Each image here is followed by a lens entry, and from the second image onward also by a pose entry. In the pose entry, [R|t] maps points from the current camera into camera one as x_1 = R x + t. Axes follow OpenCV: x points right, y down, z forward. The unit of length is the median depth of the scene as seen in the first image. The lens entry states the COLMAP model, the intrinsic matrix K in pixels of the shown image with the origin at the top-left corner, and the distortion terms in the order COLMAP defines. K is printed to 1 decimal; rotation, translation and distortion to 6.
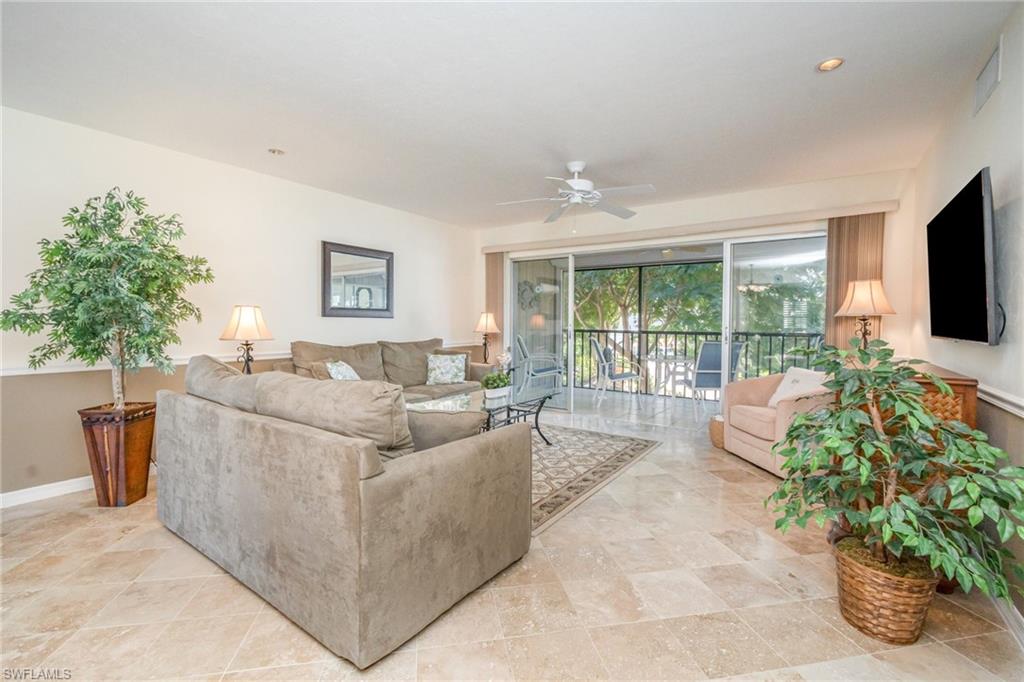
lens RADIAL K [[451.8, 0, 515.6], [0, 451.8, 339.9], [0, 0, 1]] dist [0.001140, 0.000221]
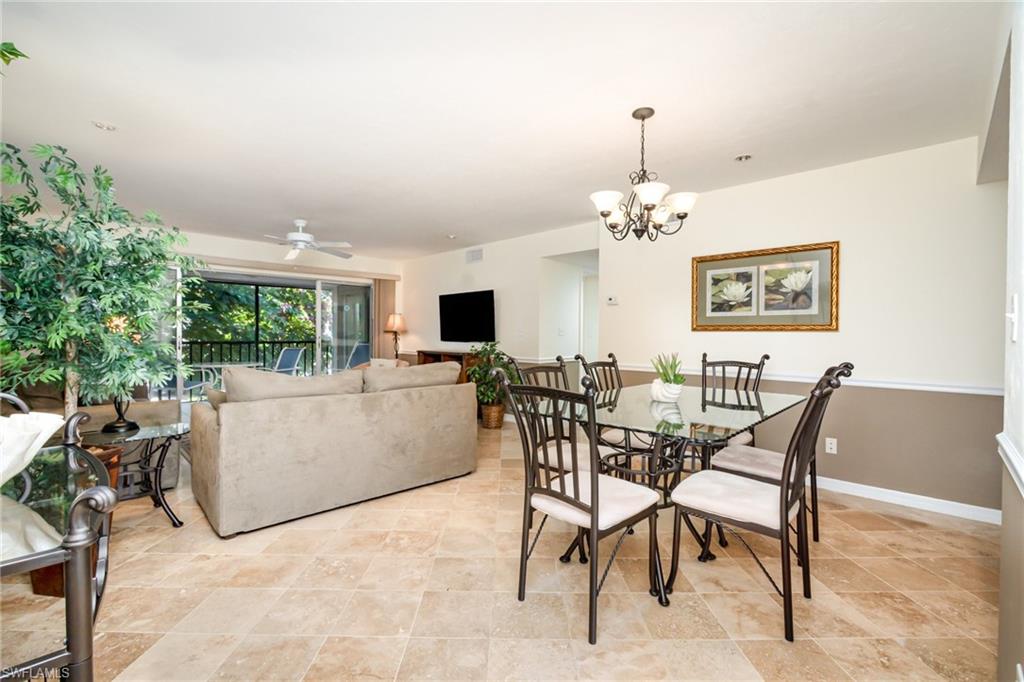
lens RADIAL K [[422.5, 0, 514.3], [0, 422.5, 337.7], [0, 0, 1]] dist [-0.002094, -0.000036]
pose [[0.188431, -0.014609, 0.981978, -1.018225], [0.037704, 0.999260, 0.007631, -0.015102], [-0.981362, 0.035587, 0.188843, 0.116686]]
